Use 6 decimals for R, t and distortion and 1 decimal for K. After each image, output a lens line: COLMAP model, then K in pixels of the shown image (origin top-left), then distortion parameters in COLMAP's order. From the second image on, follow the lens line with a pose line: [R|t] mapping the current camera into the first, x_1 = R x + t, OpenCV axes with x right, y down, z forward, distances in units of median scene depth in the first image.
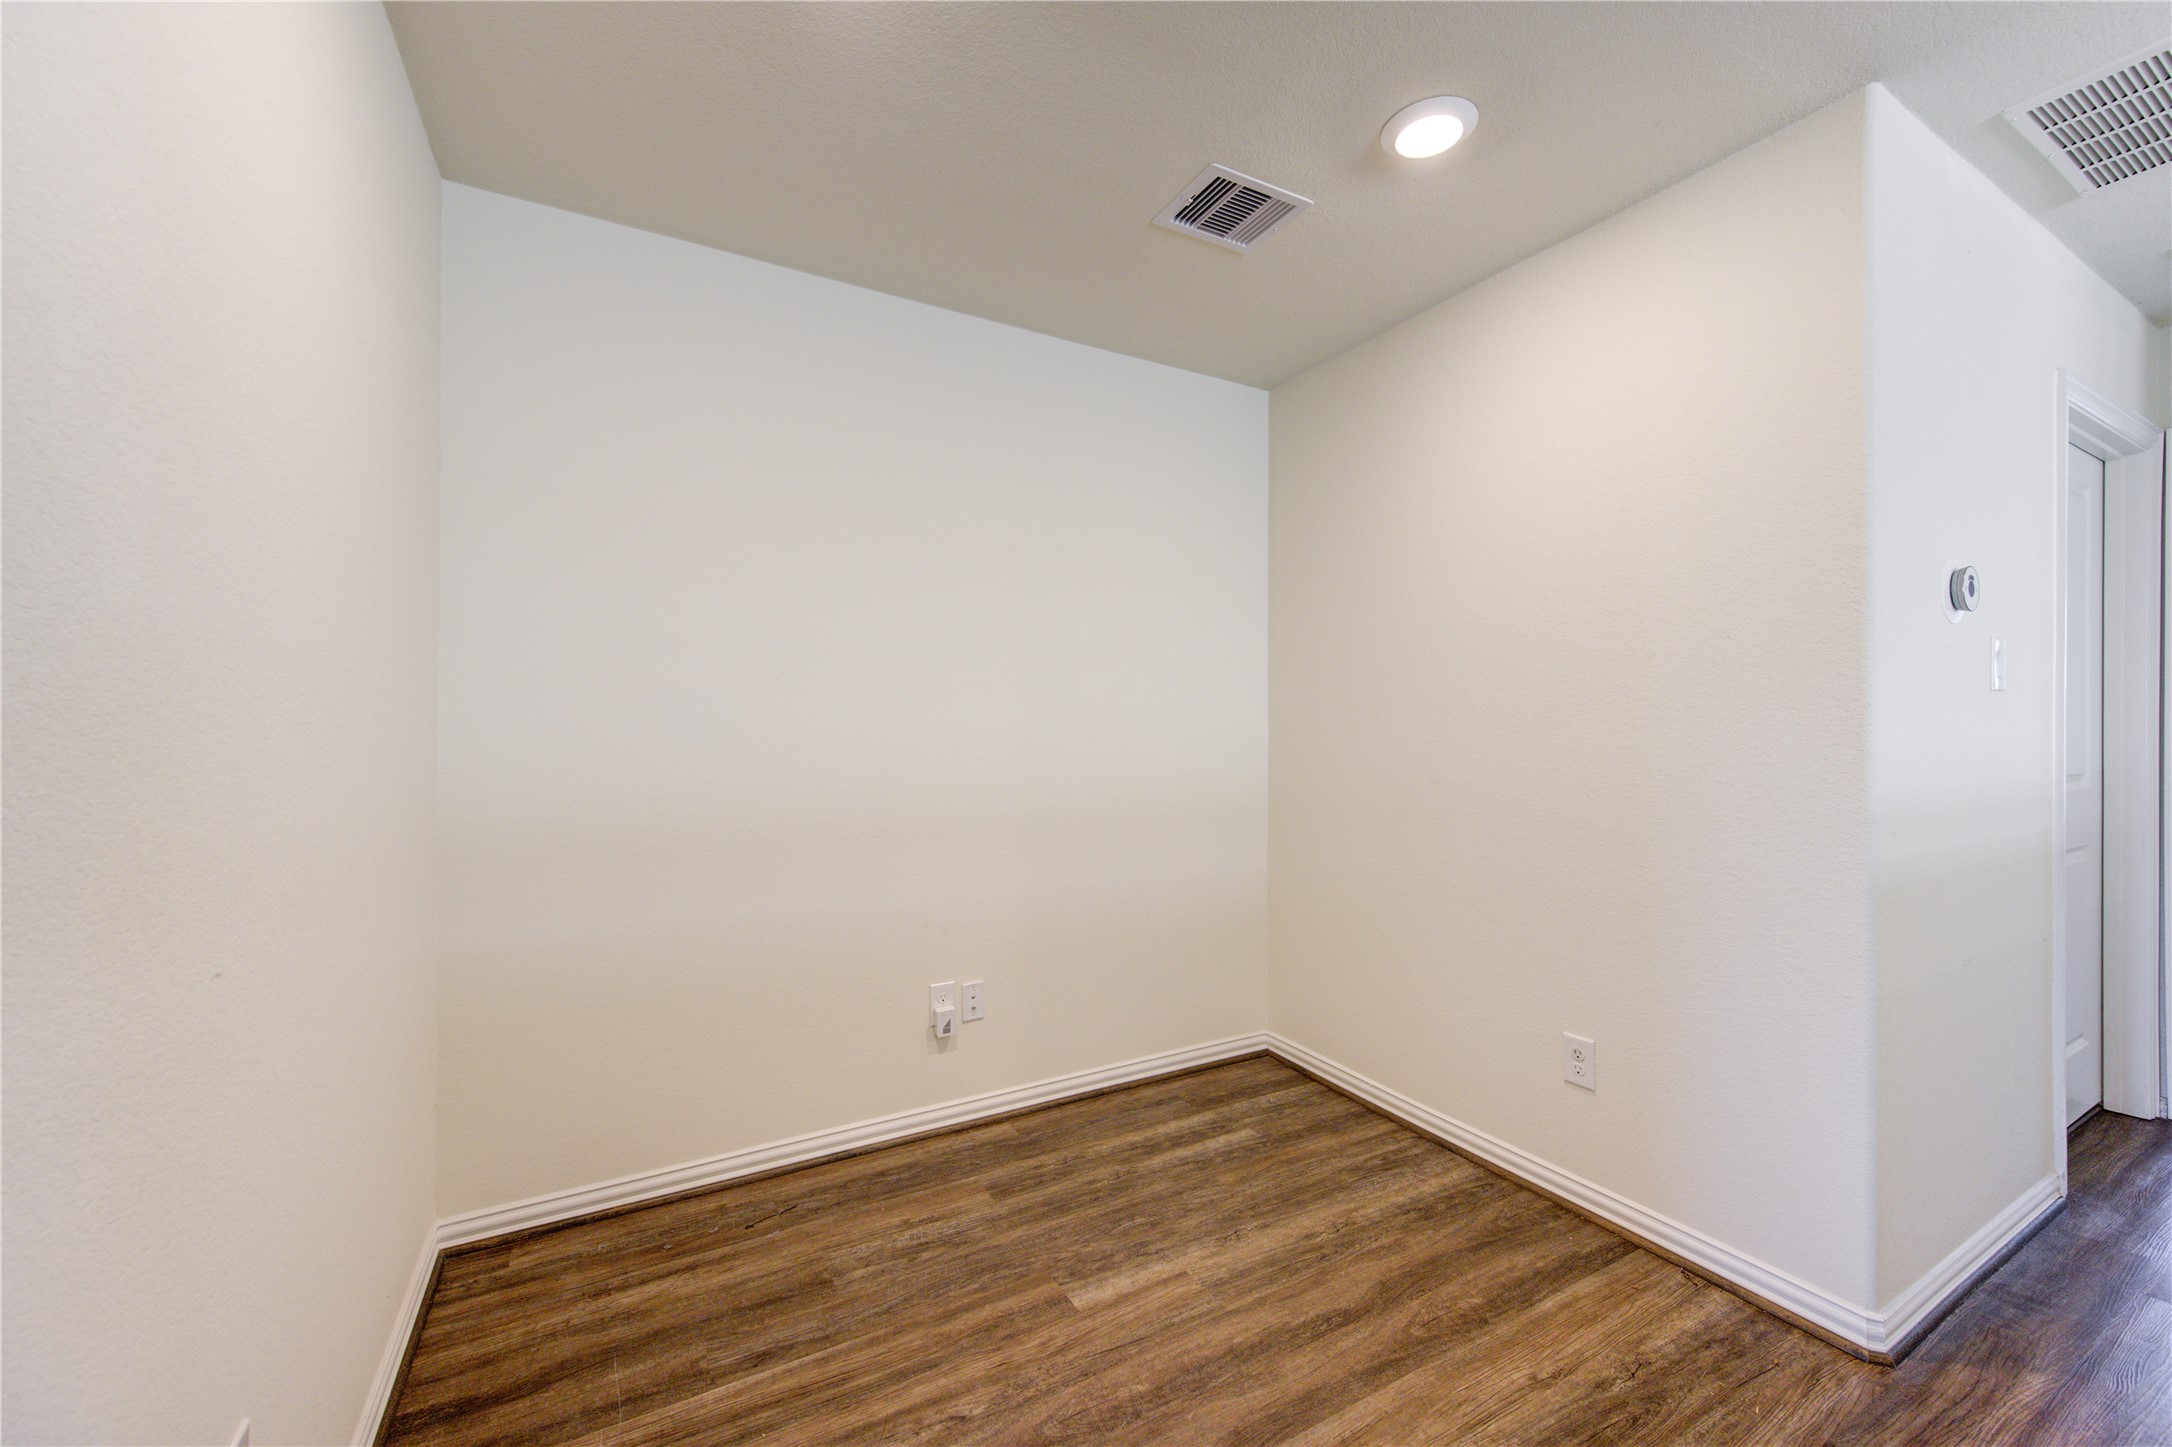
lens RADIAL K [[844.3, 0, 1090.4], [0, 844.3, 728.3], [0, 0, 1]] dist [0.000157, -0.000055]
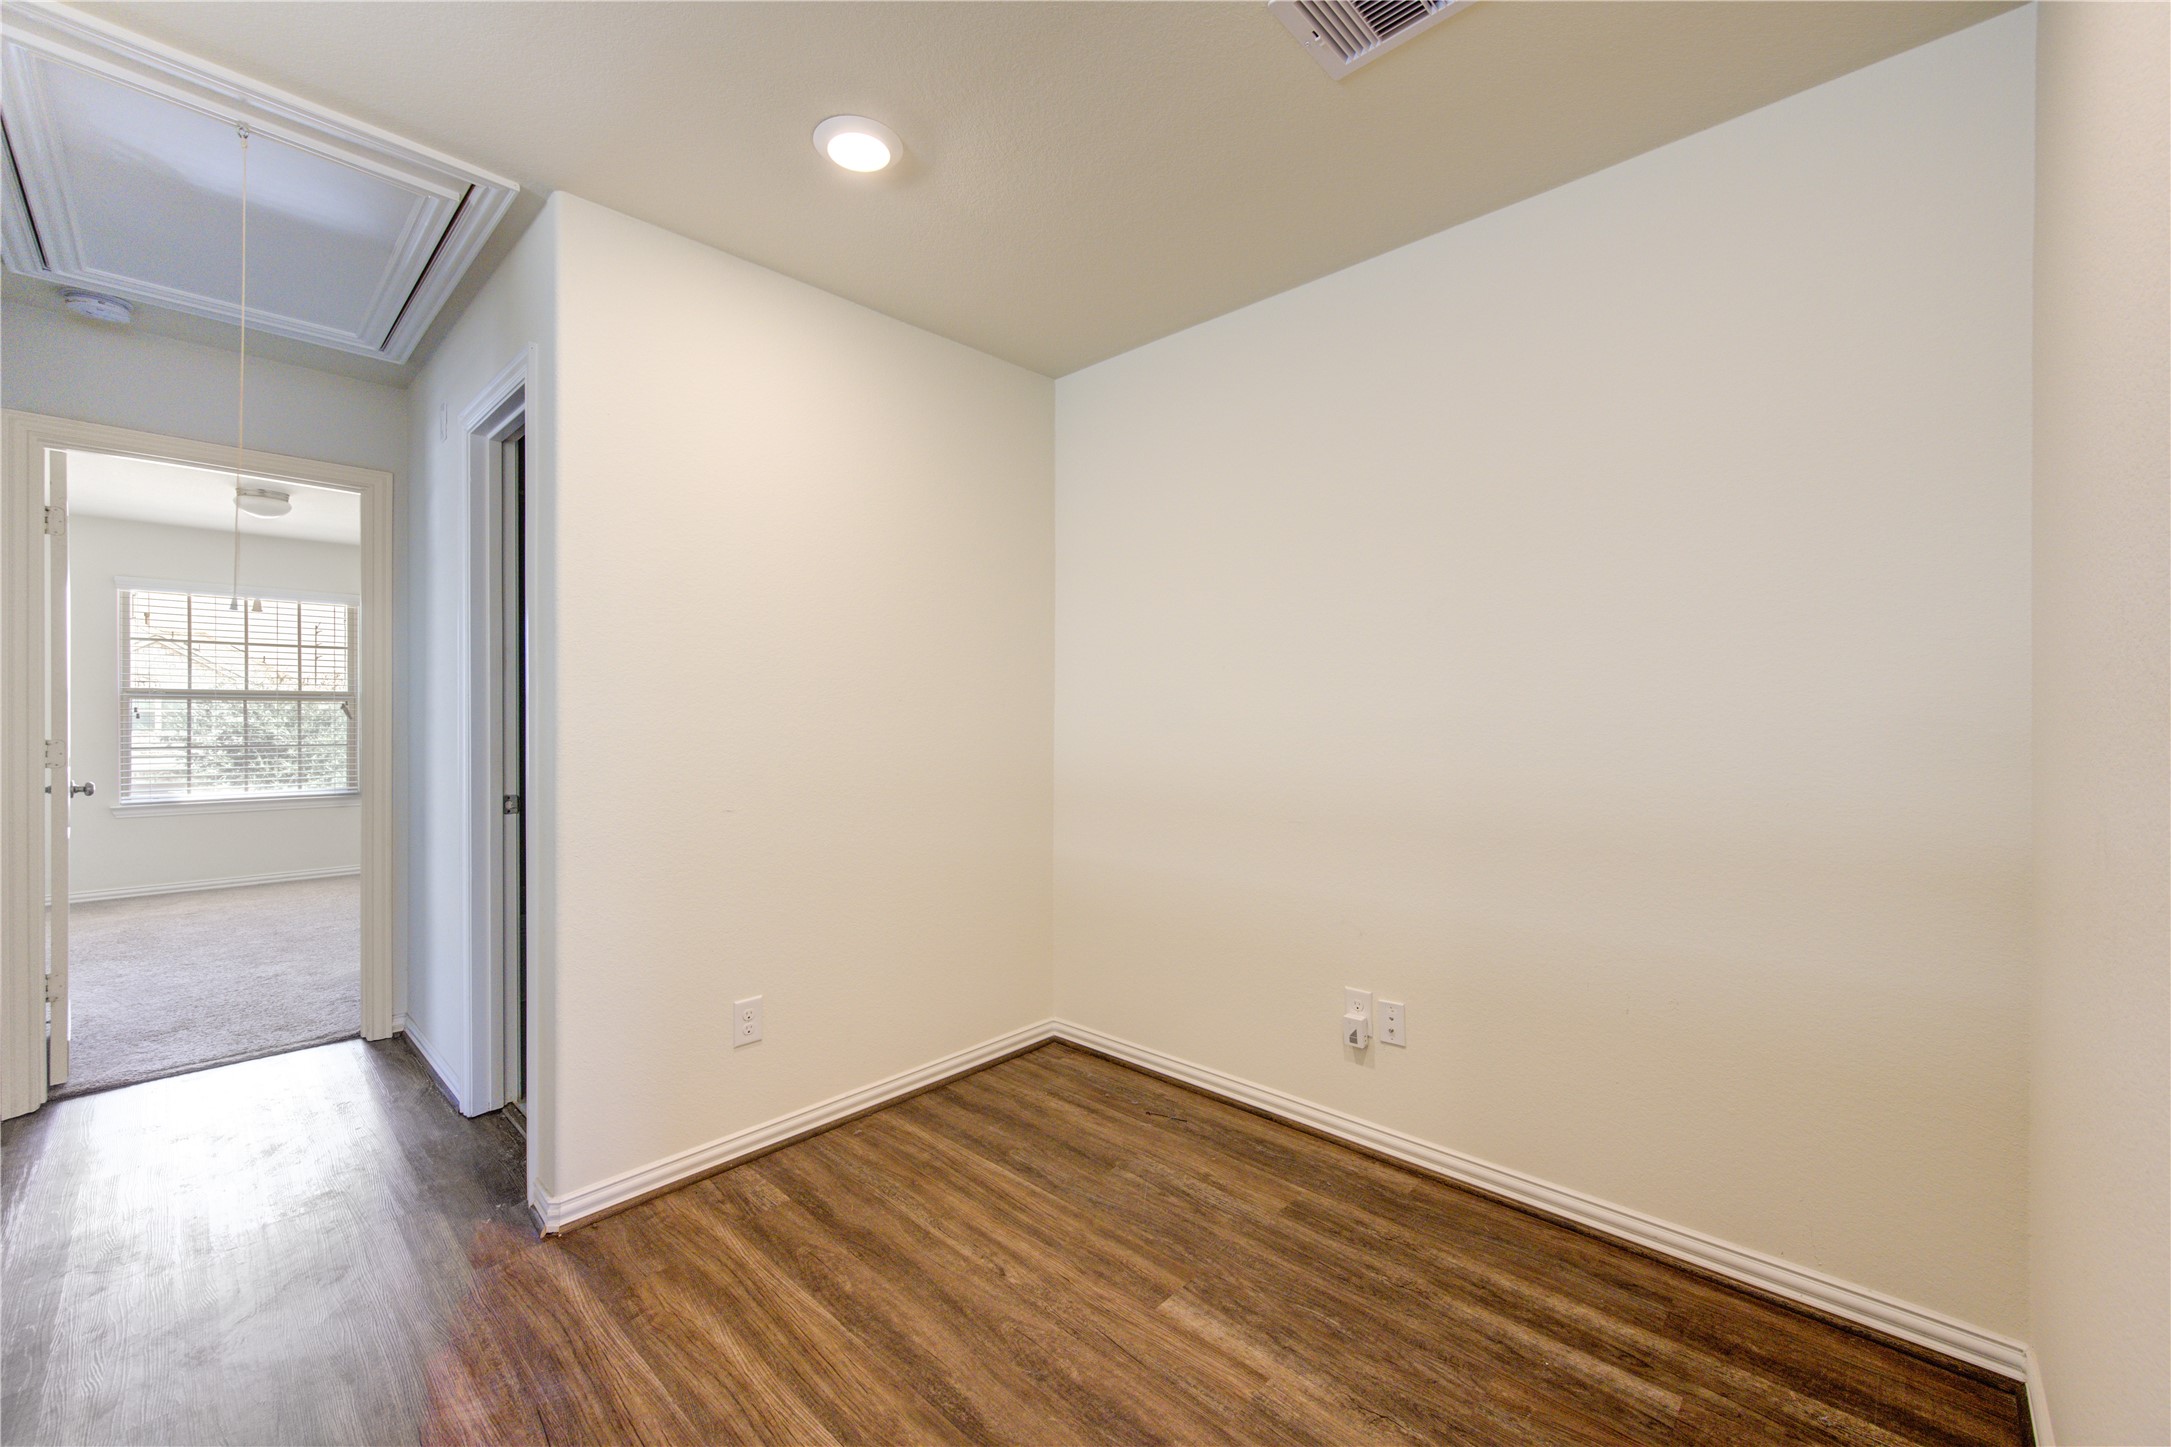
lens RADIAL K [[843.9, 0, 1091.4], [0, 843.9, 717.4], [0, 0, 1]] dist [0.000157, -0.000055]
pose [[0.312411, 0.002371, -0.949944, 0.770743], [0.001103, 0.999995, 0.002859, -0.002088], [0.949947, -0.001941, 0.312407, 0.535667]]
